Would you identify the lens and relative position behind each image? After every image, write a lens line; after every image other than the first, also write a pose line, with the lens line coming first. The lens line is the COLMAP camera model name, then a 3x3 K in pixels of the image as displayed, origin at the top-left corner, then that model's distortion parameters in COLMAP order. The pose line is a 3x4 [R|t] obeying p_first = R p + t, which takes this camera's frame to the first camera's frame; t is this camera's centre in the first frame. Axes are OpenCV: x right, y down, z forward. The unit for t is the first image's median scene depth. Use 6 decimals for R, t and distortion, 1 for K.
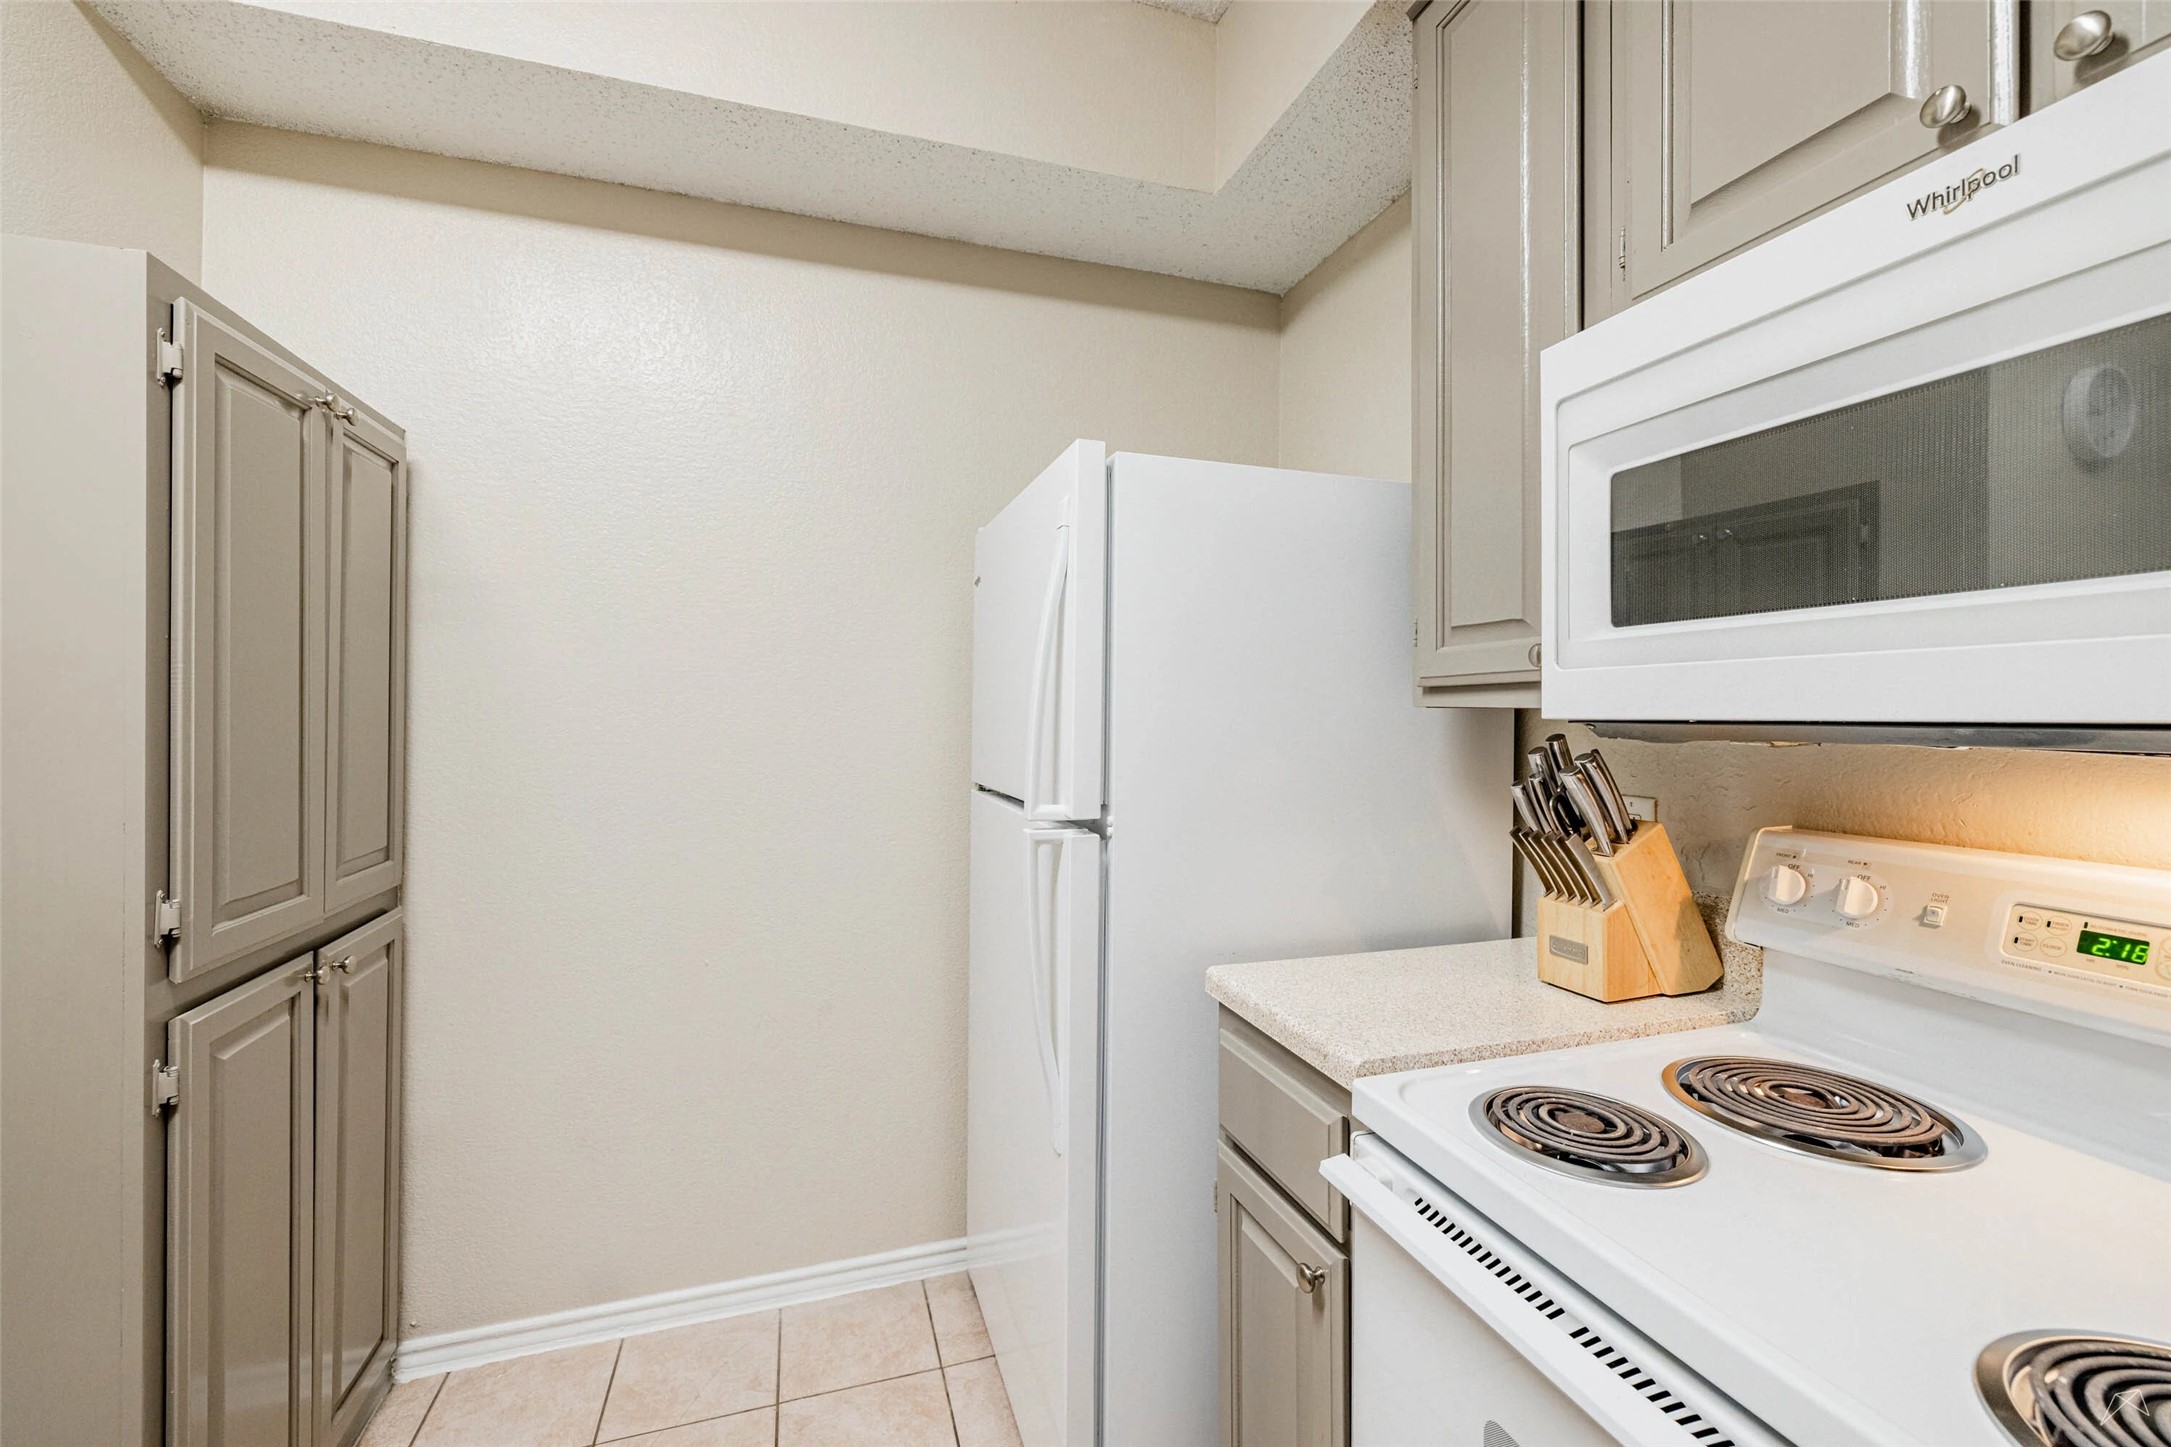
lens RADIAL K [[900.8, 0, 1099.8], [0, 900.8, 713.2], [0, 0, 1]] dist [0.000015, 0.000670]
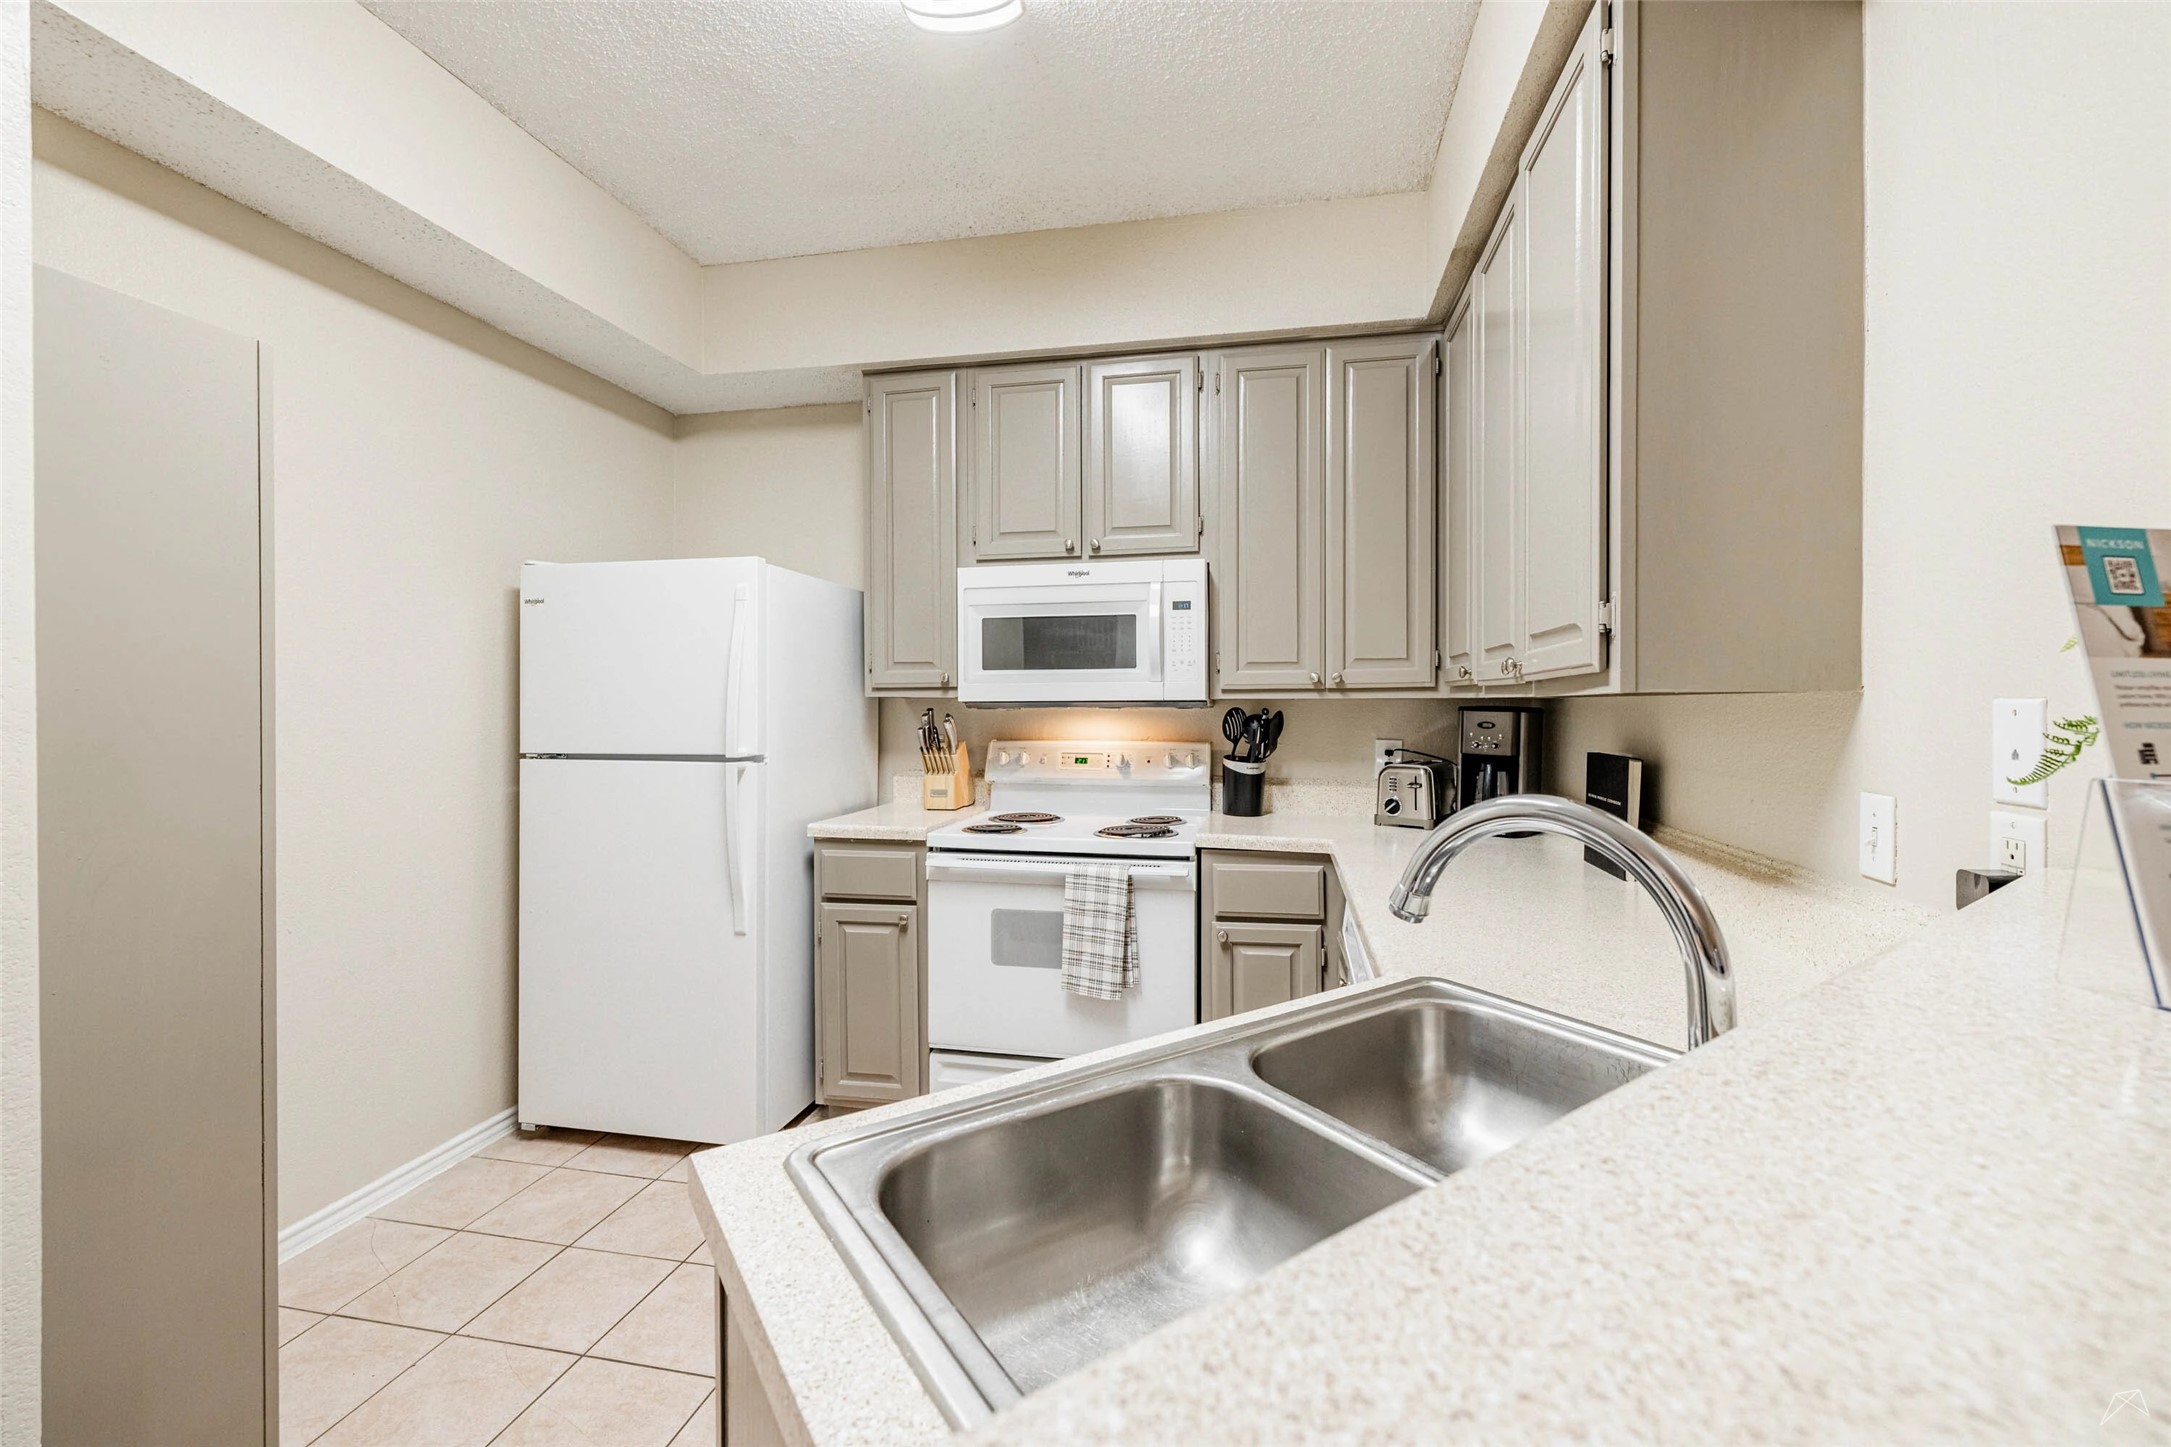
lens RADIAL K [[900.8, 0, 1099.8], [0, 900.8, 713.2], [0, 0, 1]] dist [0.000015, 0.000670]
pose [[0.486312, -0.013544, 0.873680, -1.533779], [0.003136, 0.999900, 0.013755, 0.006235], [-0.873779, -0.003949, 0.486307, -0.646984]]
